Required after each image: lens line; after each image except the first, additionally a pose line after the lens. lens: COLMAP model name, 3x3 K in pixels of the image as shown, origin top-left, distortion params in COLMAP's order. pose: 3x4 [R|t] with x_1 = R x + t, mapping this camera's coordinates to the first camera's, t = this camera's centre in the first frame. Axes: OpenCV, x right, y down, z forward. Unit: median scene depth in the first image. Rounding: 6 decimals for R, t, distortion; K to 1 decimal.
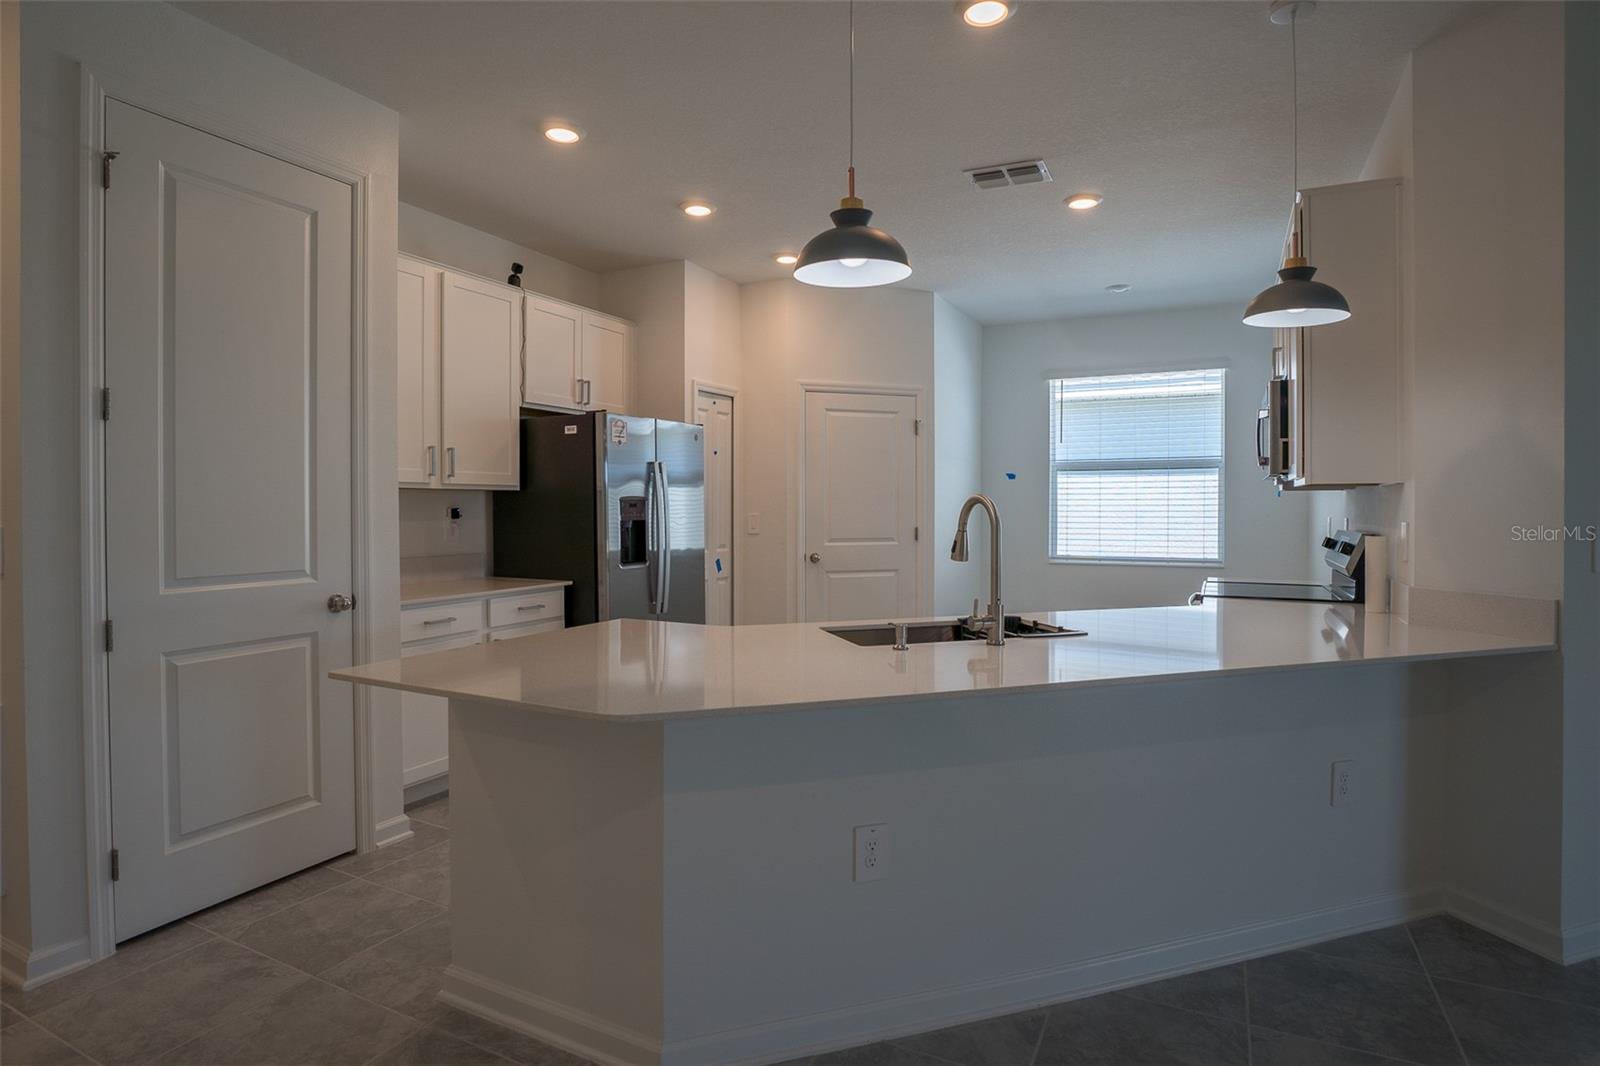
lens RADIAL K [[819.6, 0, 798.6], [0, 819.6, 519.3], [0, 0, 1]] dist [-0.031498, 0.005994]
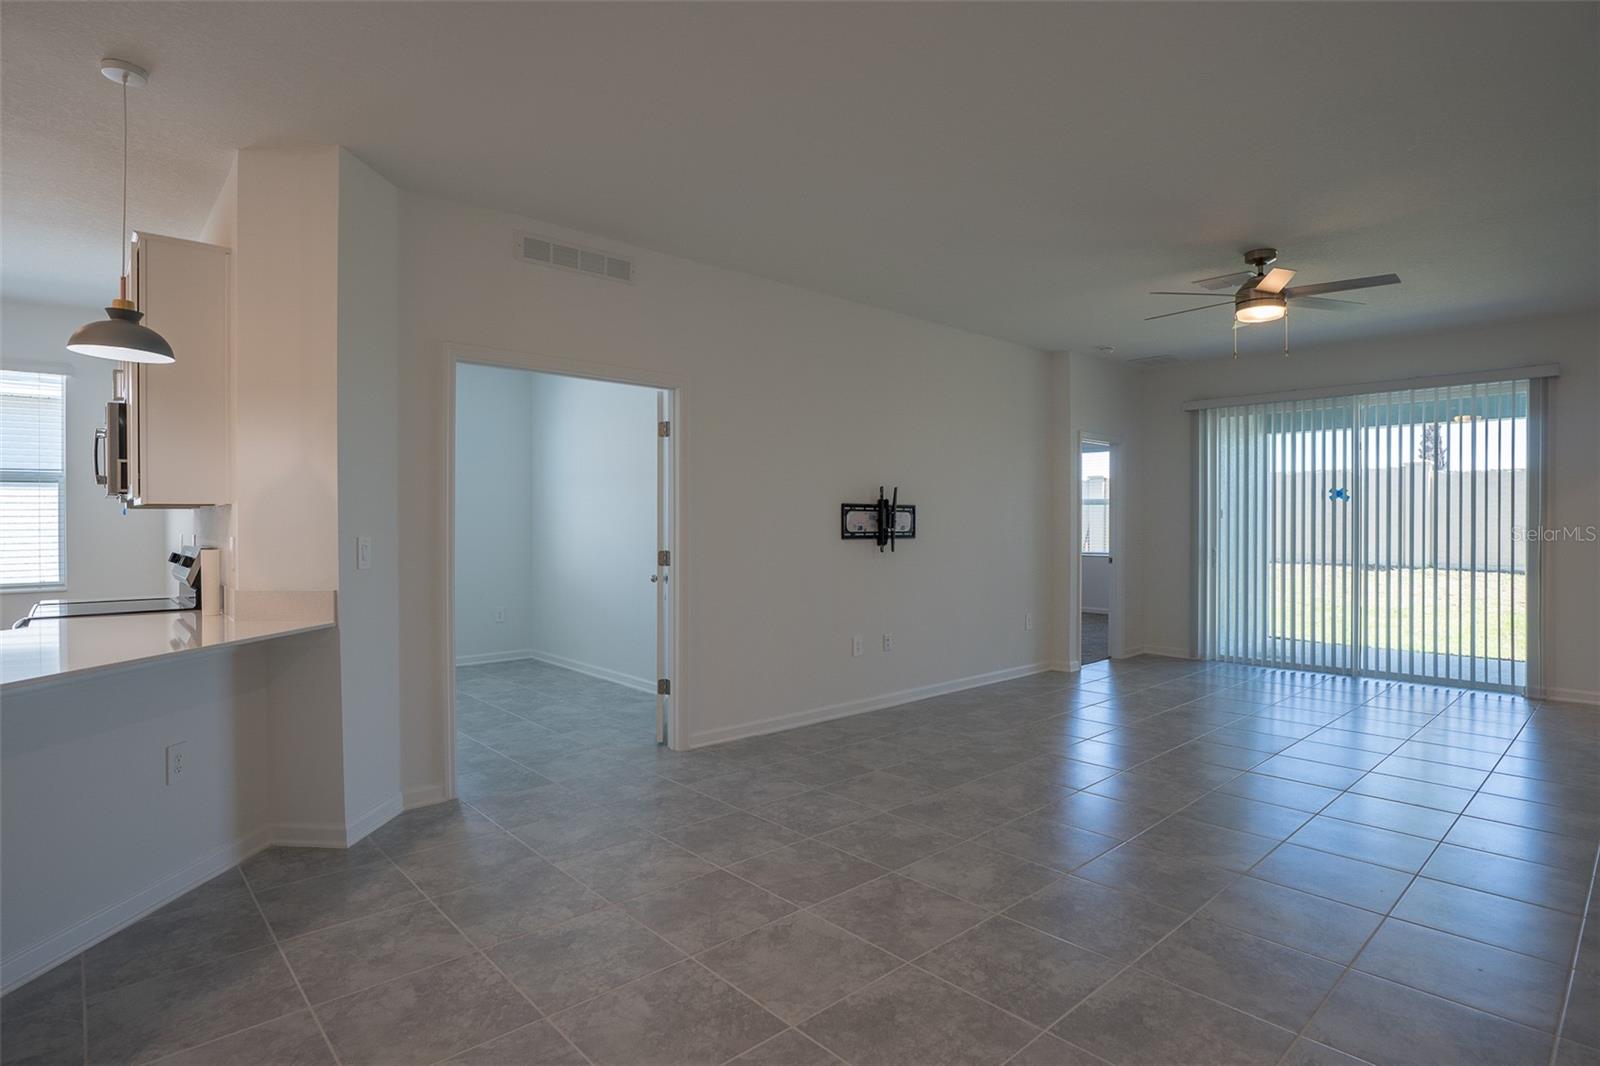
lens RADIAL K [[819.6, 0, 804.9], [0, 819.6, 527.2], [0, 0, 1]] dist [-0.031498, 0.005994]
pose [[0.348126, -0.005297, 0.937433, -0.074640], [0.016445, 0.999865, -0.000457, 0.003246], [-0.937303, 0.015576, 0.348166, -0.205504]]
